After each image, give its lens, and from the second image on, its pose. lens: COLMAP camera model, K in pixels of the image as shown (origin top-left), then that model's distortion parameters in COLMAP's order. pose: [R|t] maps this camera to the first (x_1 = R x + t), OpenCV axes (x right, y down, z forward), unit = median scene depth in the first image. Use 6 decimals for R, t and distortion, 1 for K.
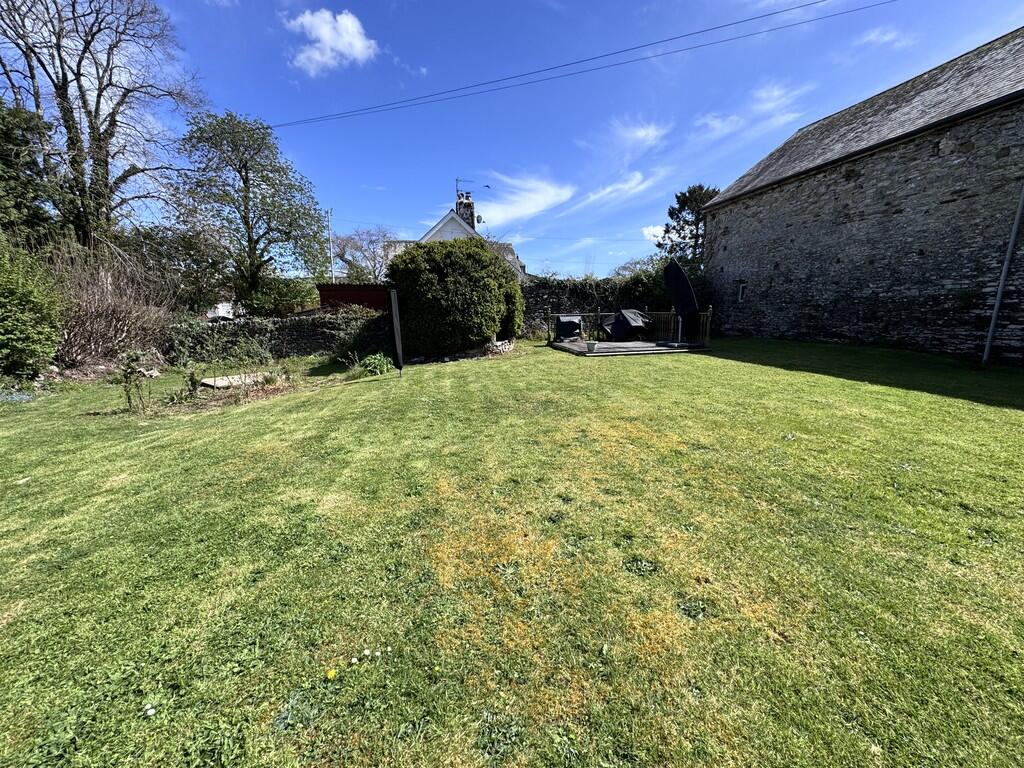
lens RADIAL K [[408.0, 0, 512.0], [0, 408.0, 384.0], [0, 0, 1]] dist [-0.001801, -0.000396]
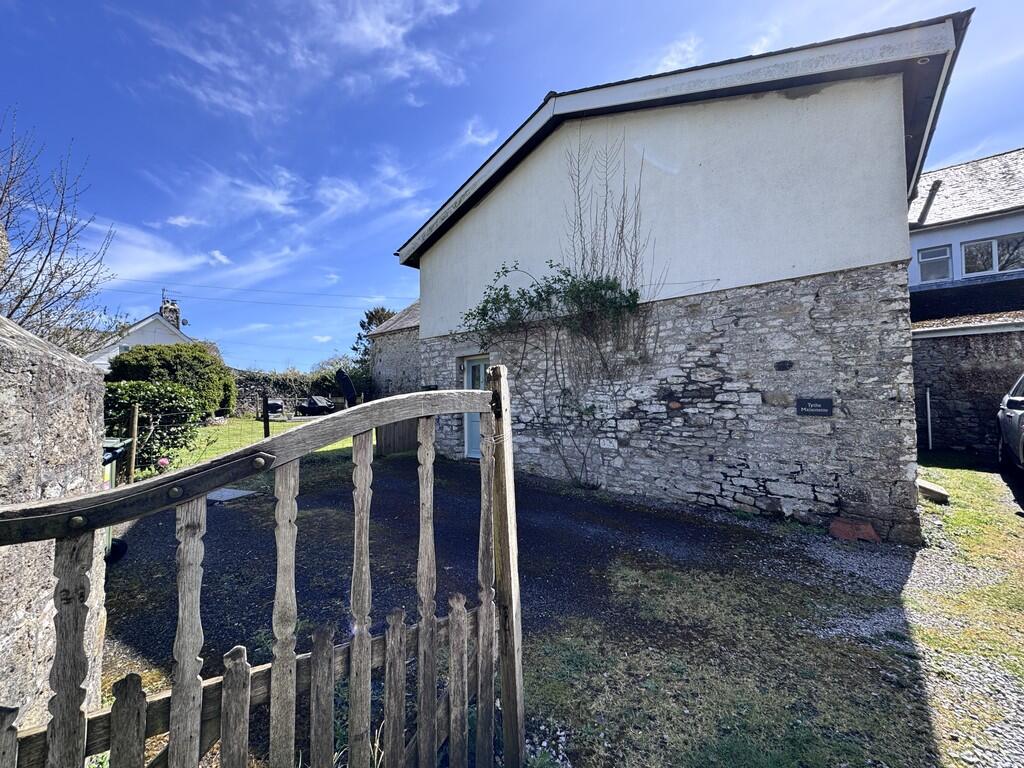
lens RADIAL K [[408.0, 0, 512.0], [0, 408.0, 384.0], [0, 0, 1]] dist [-0.001801, -0.000396]
pose [[0.779075, 0.025256, 0.626421, -0.130335], [0.116804, 0.975846, -0.184613, 0.172864], [-0.615953, 0.216996, 0.757307, -0.758115]]
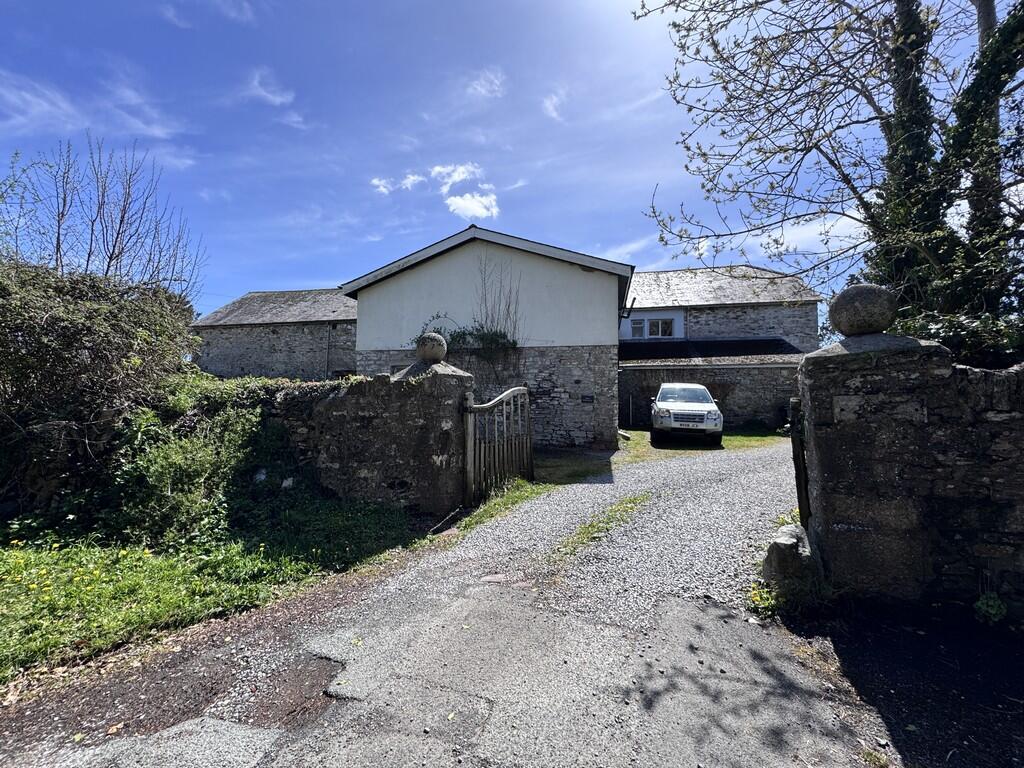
lens RADIAL K [[408.0, 0, 512.0], [0, 408.0, 384.0], [0, 0, 1]] dist [-0.001801, -0.000396]
pose [[0.403319, 0.051707, 0.913597, -0.573043], [0.158023, 0.979466, -0.125197, 0.210090], [-0.901311, 0.194864, 0.386867, -0.846724]]
